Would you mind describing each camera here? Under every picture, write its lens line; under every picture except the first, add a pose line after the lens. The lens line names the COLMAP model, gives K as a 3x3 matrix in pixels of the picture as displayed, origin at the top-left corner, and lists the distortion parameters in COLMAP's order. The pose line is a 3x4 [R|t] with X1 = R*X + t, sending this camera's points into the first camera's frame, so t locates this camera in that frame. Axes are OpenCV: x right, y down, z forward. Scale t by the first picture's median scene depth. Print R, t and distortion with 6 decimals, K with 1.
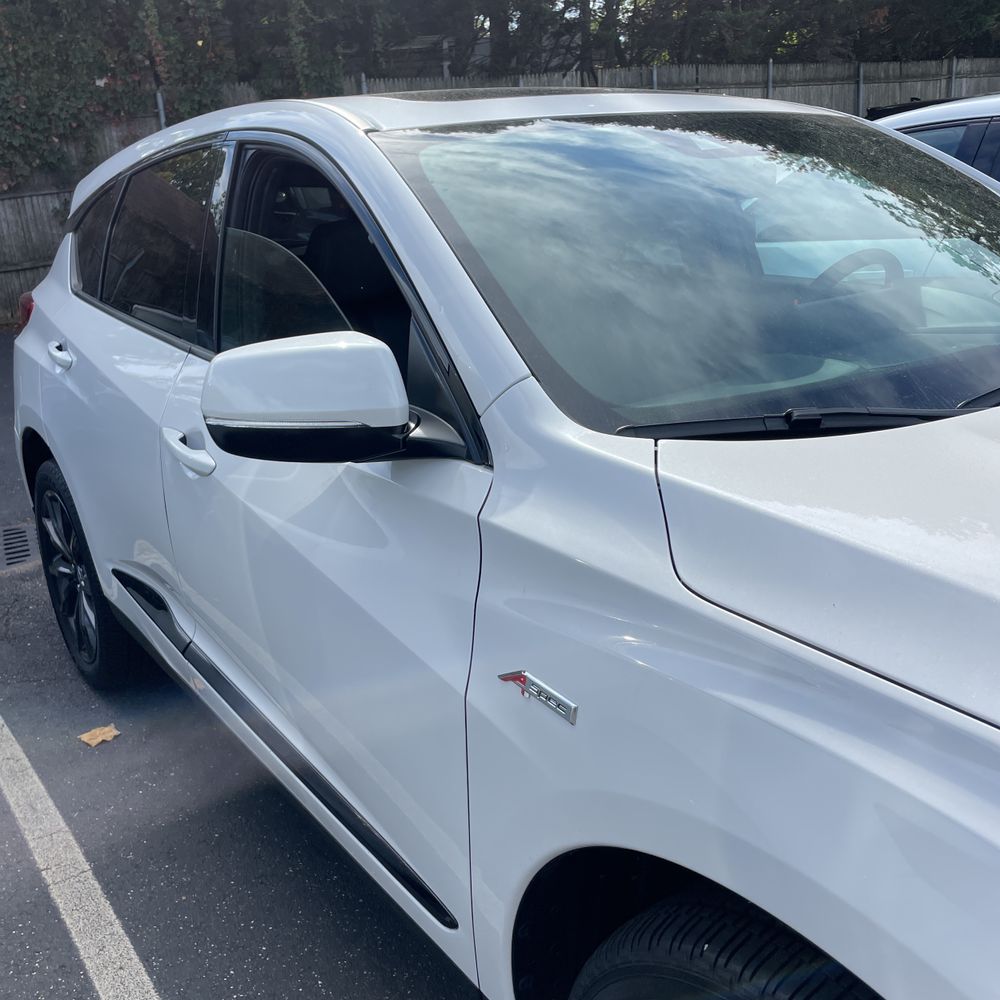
lens RADIAL K [[1024.6, 0, 491.2], [0, 1024.6, 479.1], [0, 0, 1]] dist [0.097144, -0.137216]
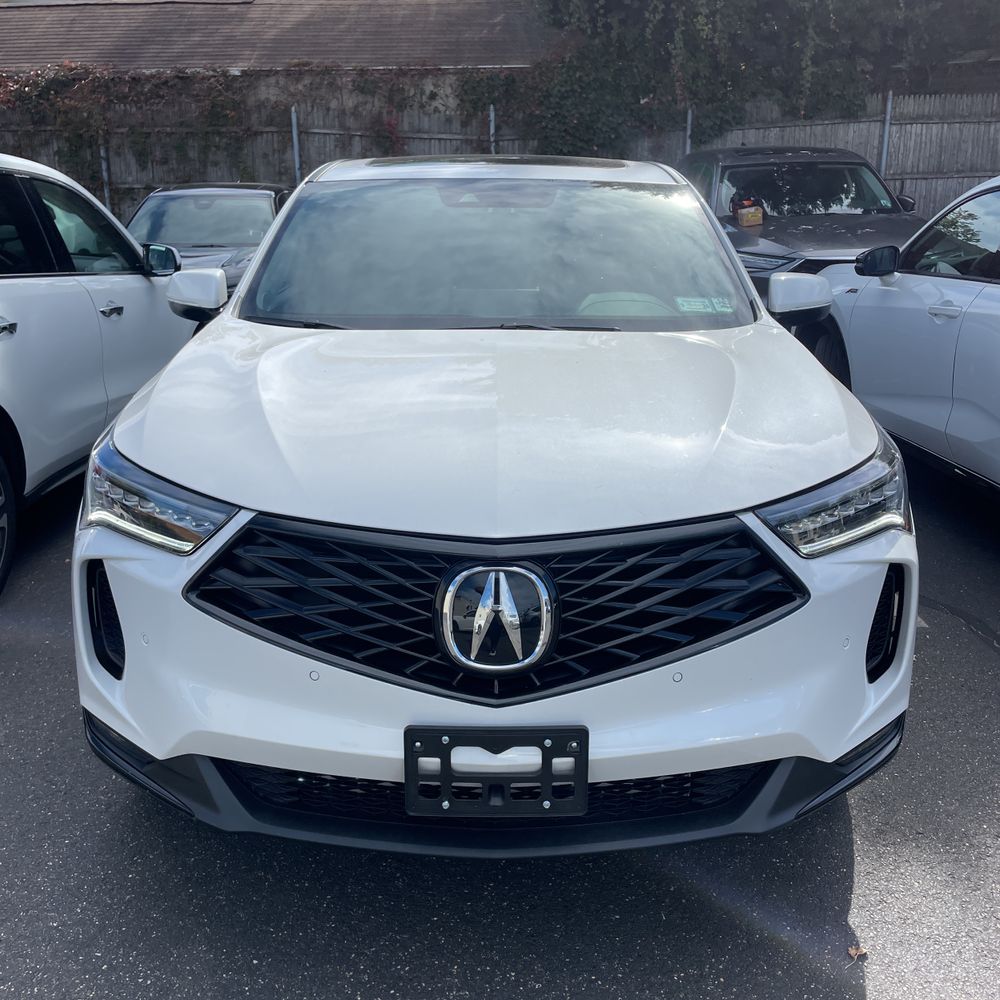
lens RADIAL K [[1024.6, 0, 491.2], [0, 1024.6, 479.1], [0, 0, 1]] dist [0.097144, -0.137216]
pose [[0.813524, 0.213404, -0.540960, 0.235356], [-0.211291, 0.975129, 0.066929, 0.005777], [0.541789, 0.059851, 0.838381, -0.087232]]
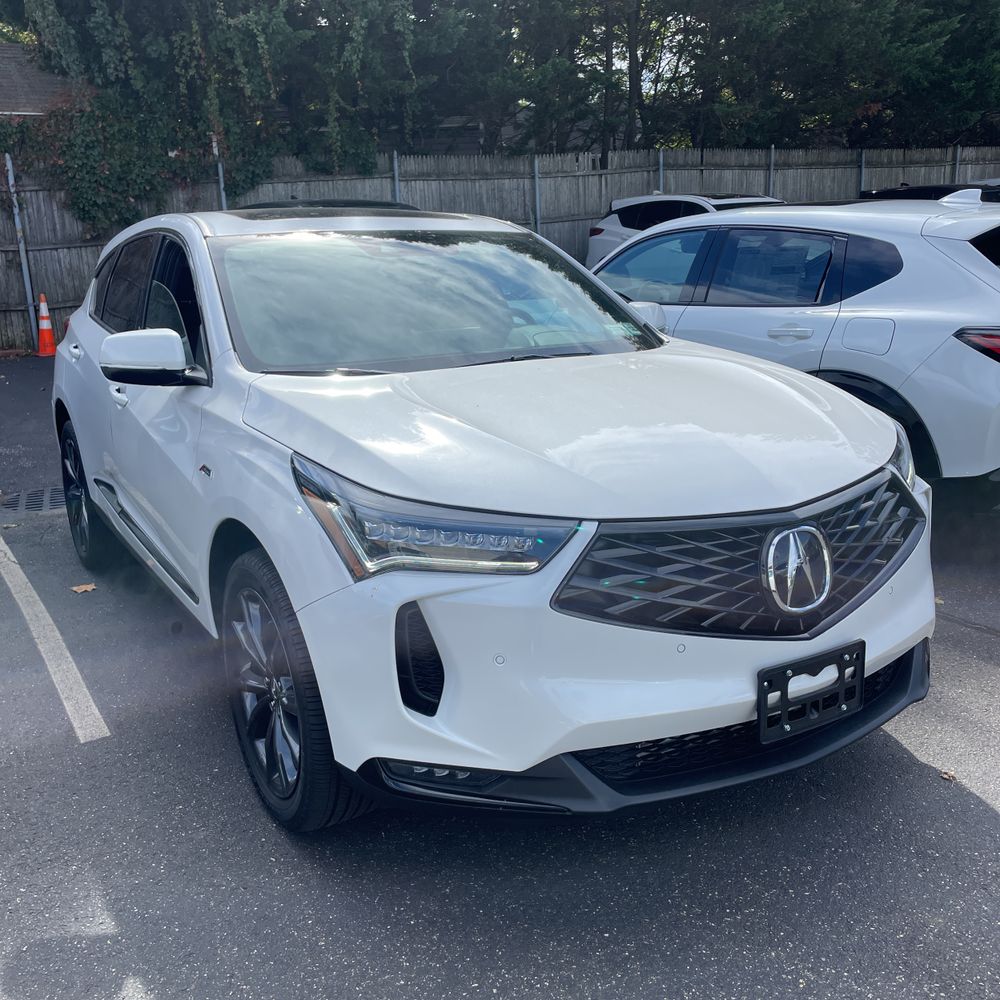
lens RADIAL K [[1024.6, 0, 491.2], [0, 1024.6, 479.1], [0, 0, 1]] dist [0.097144, -0.137216]
pose [[0.996163, 0.052408, -0.070089, 0.100856], [-0.055884, 0.997254, -0.048593, 0.034426], [0.067350, 0.052324, 0.996356, -0.160984]]
